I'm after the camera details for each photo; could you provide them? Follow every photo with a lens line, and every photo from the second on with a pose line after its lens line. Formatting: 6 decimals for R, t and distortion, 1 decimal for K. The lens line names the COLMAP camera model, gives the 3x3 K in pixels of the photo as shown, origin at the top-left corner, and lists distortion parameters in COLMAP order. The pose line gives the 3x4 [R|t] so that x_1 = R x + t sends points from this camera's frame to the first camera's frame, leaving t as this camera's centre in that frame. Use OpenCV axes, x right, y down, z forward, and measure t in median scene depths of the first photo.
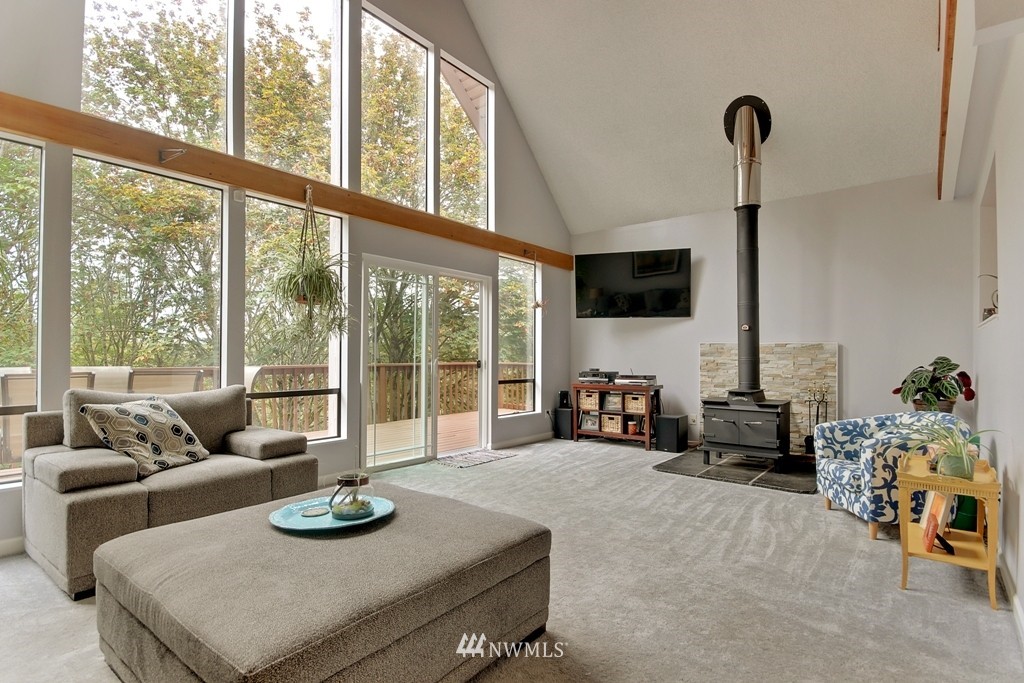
lens RADIAL K [[515.2, 0, 512.9], [0, 515.2, 344.3], [0, 0, 1]] dist [-0.000057, -0.000217]
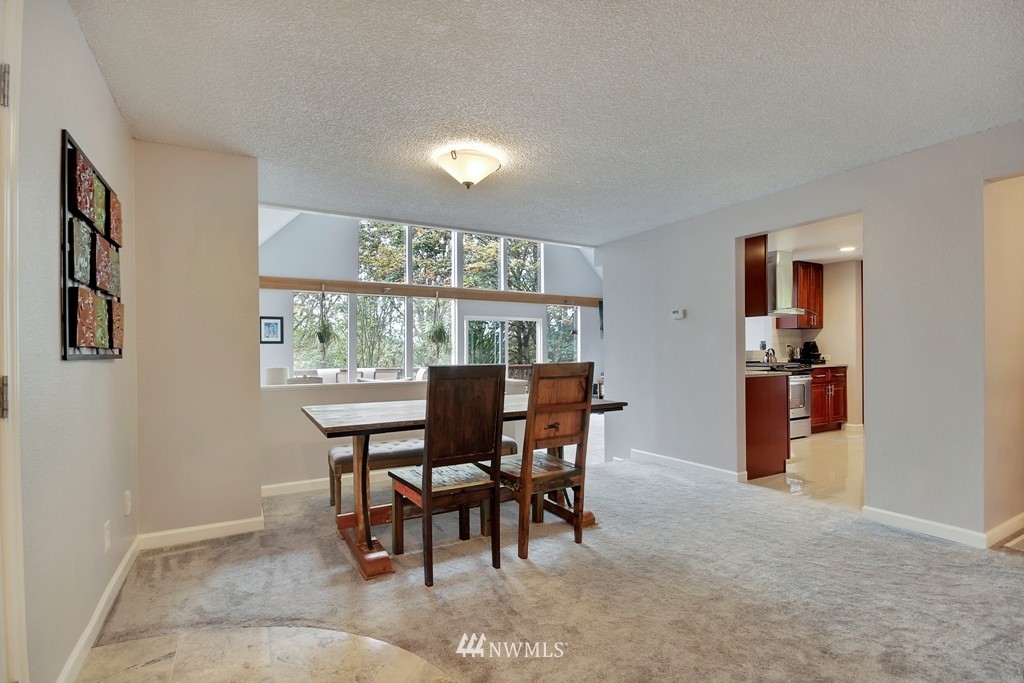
lens RADIAL K [[486.5, 0, 516.6], [0, 486.5, 353.2], [0, 0, 1]] dist [-0.002331, -0.002004]
pose [[0.935501, -0.001574, -0.353321, 0.609868], [0.010048, 0.999704, 0.022151, -0.066003], [0.353182, -0.024272, 0.935240, -0.797359]]
